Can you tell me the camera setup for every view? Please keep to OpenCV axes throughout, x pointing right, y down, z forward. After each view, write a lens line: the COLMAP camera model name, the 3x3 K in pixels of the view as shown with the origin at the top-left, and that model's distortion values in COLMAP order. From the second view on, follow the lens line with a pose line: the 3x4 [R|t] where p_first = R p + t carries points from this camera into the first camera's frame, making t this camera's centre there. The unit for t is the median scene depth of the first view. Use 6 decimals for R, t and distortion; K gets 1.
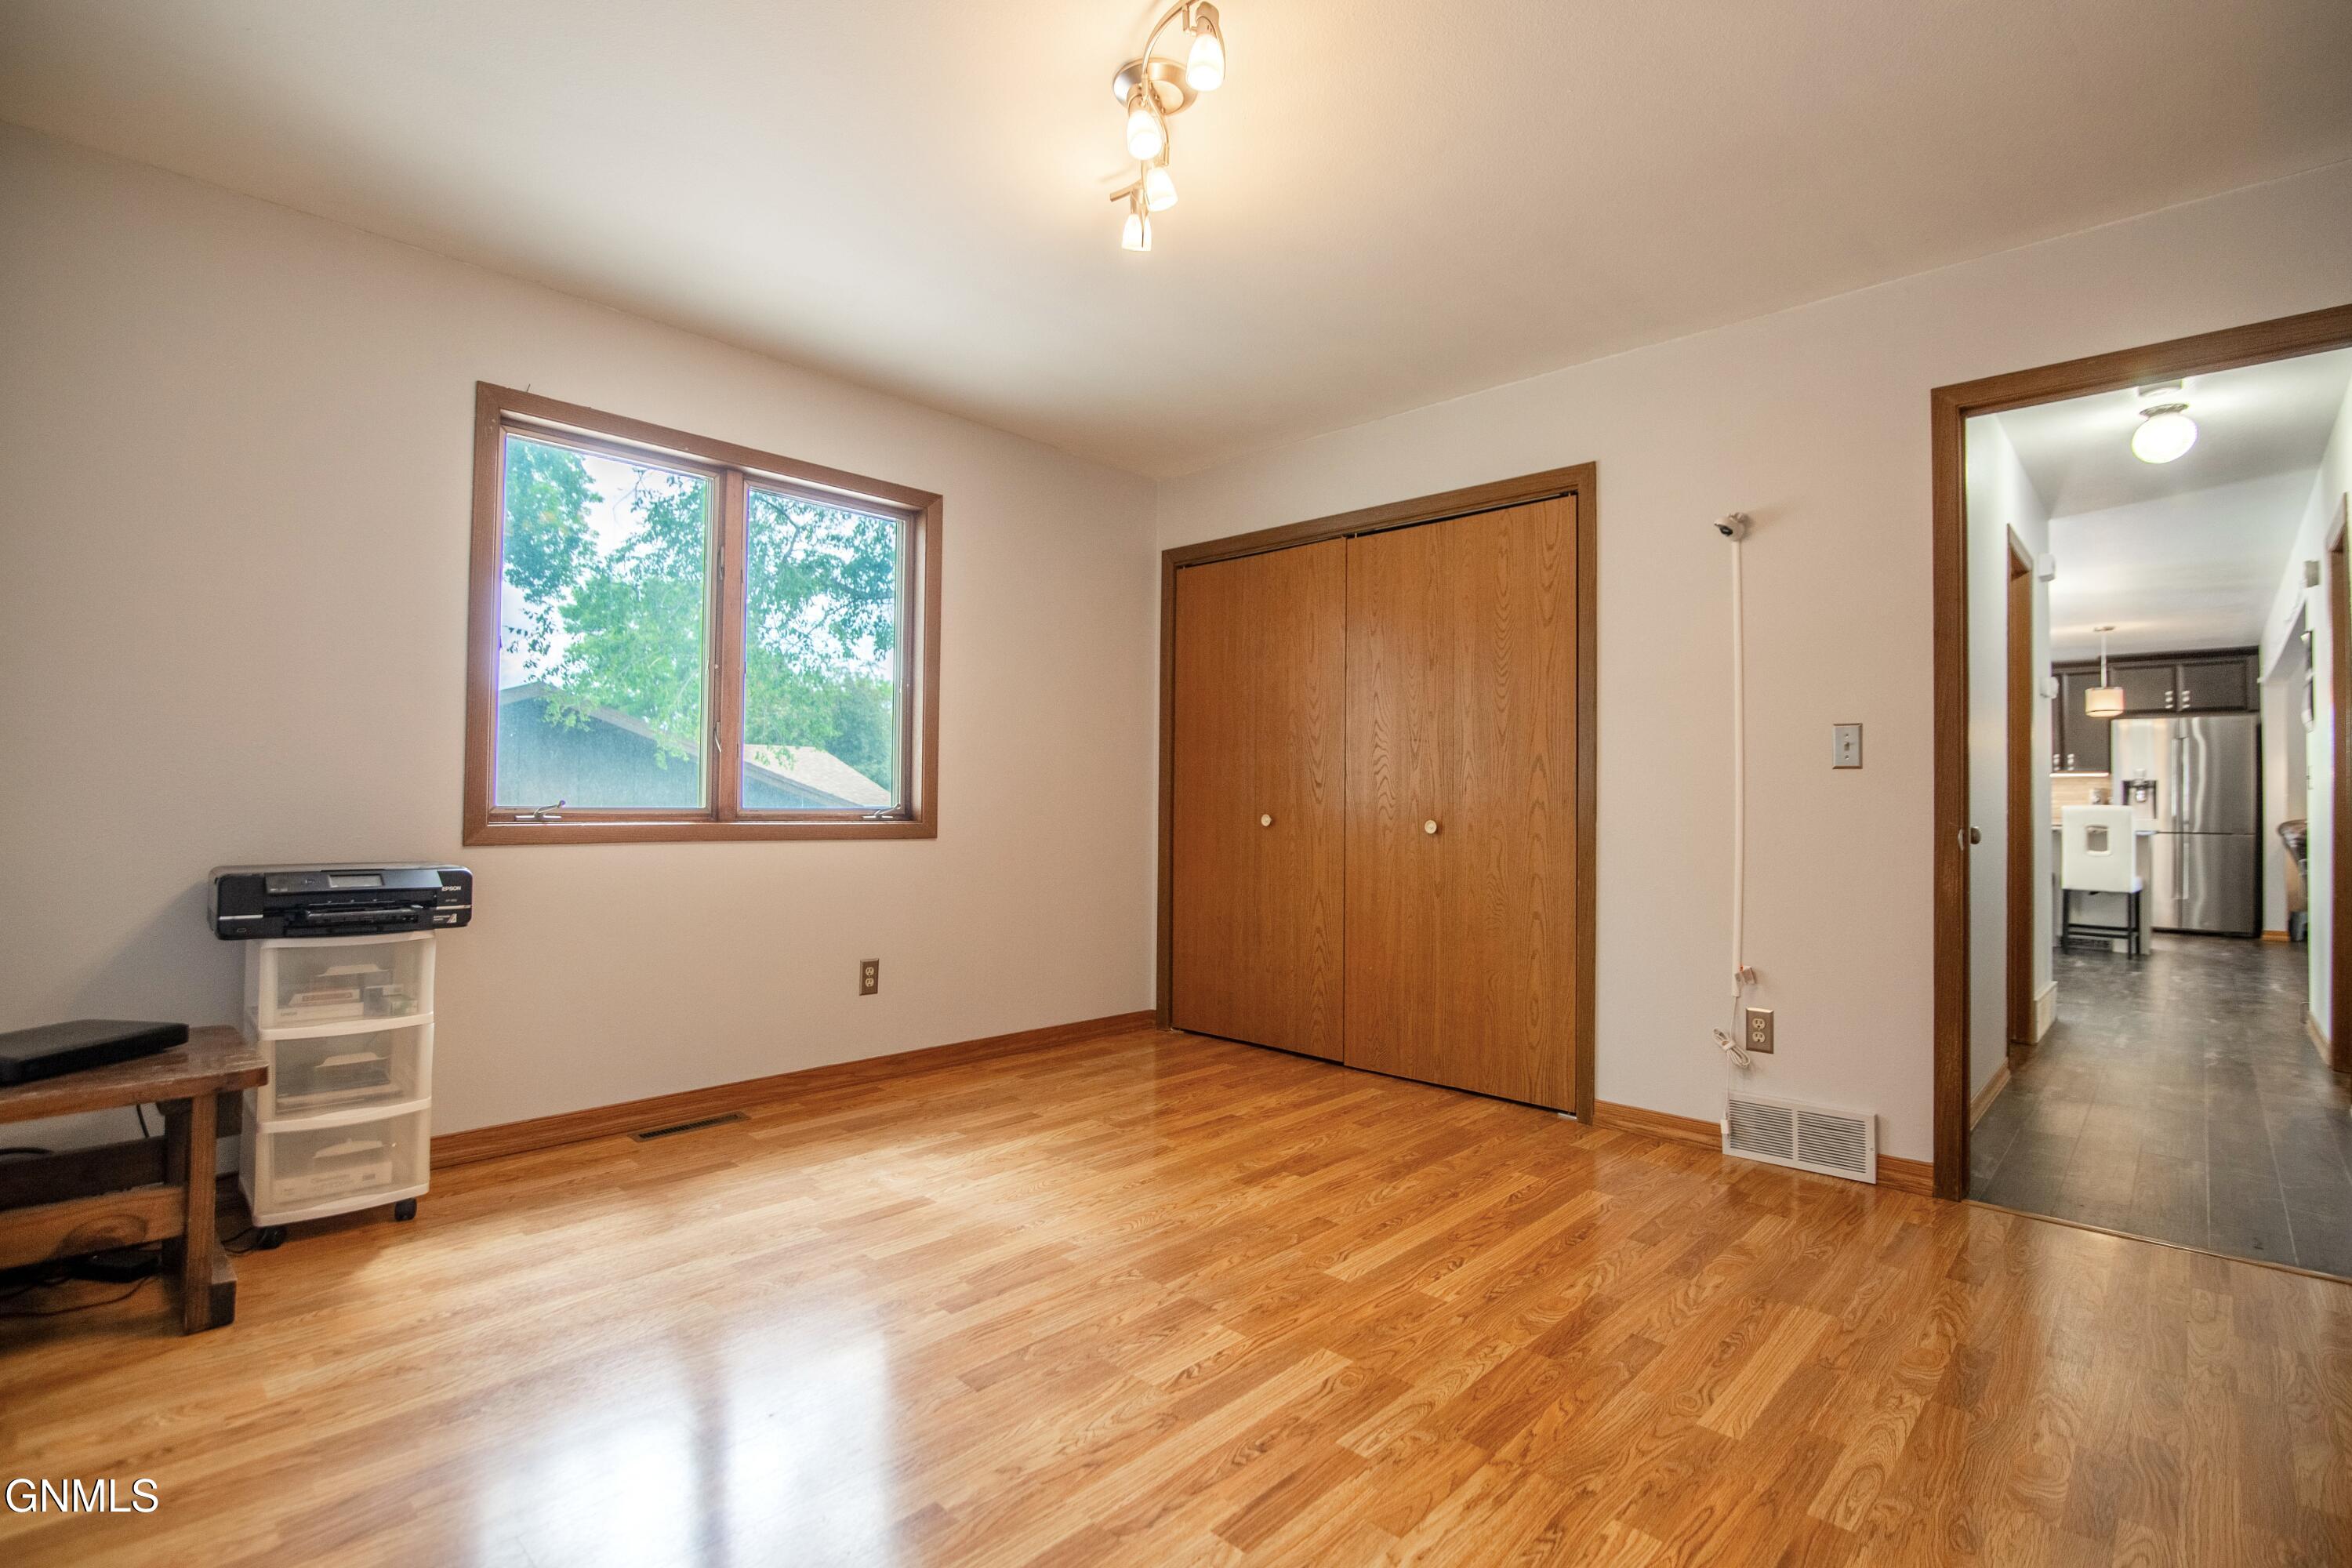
lens RADIAL K [[1082.6, 0, 1177.5], [0, 1082.6, 794.3], [0, 0, 1]] dist [-0.009774, -0.001261]
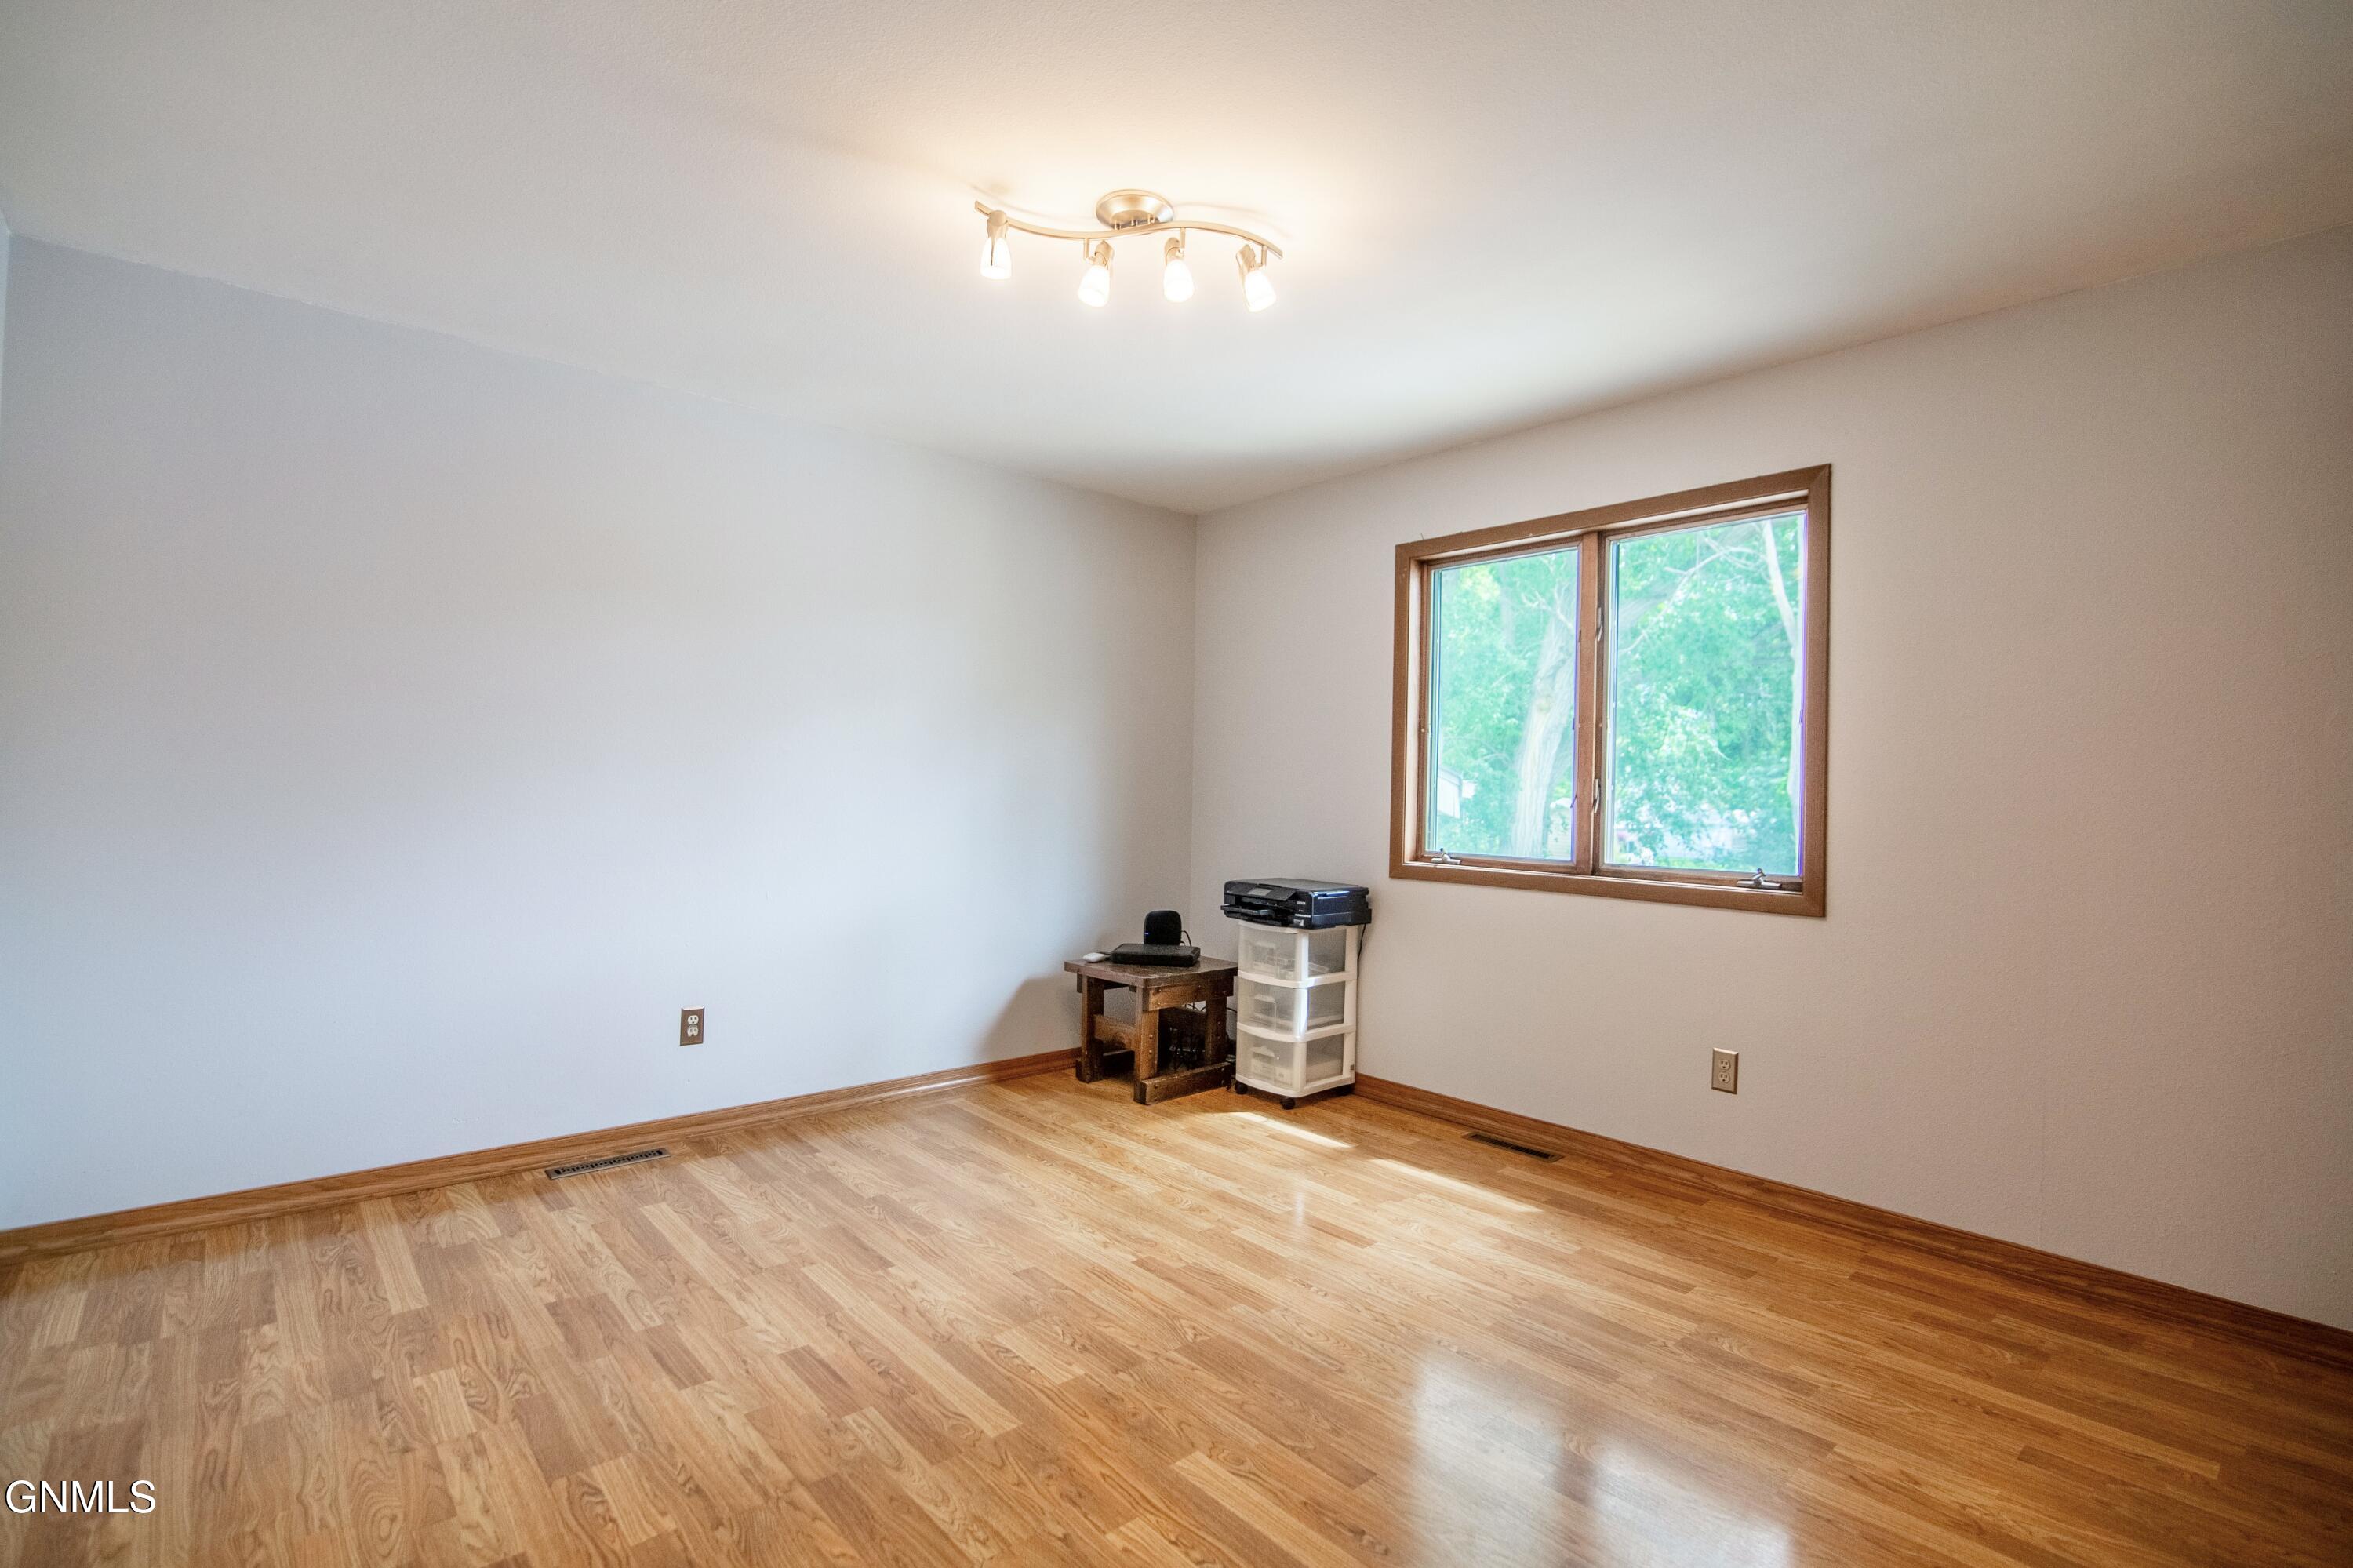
lens RADIAL K [[1083.1, 0, 1178.2], [0, 1083.1, 778.8], [0, 0, 1]] dist [-0.009774, -0.001261]
pose [[-0.083531, -0.025550, -0.996178, 0.947547], [-0.010834, 0.999635, -0.024730, -0.054096], [0.996446, 0.008727, -0.083777, 1.016385]]
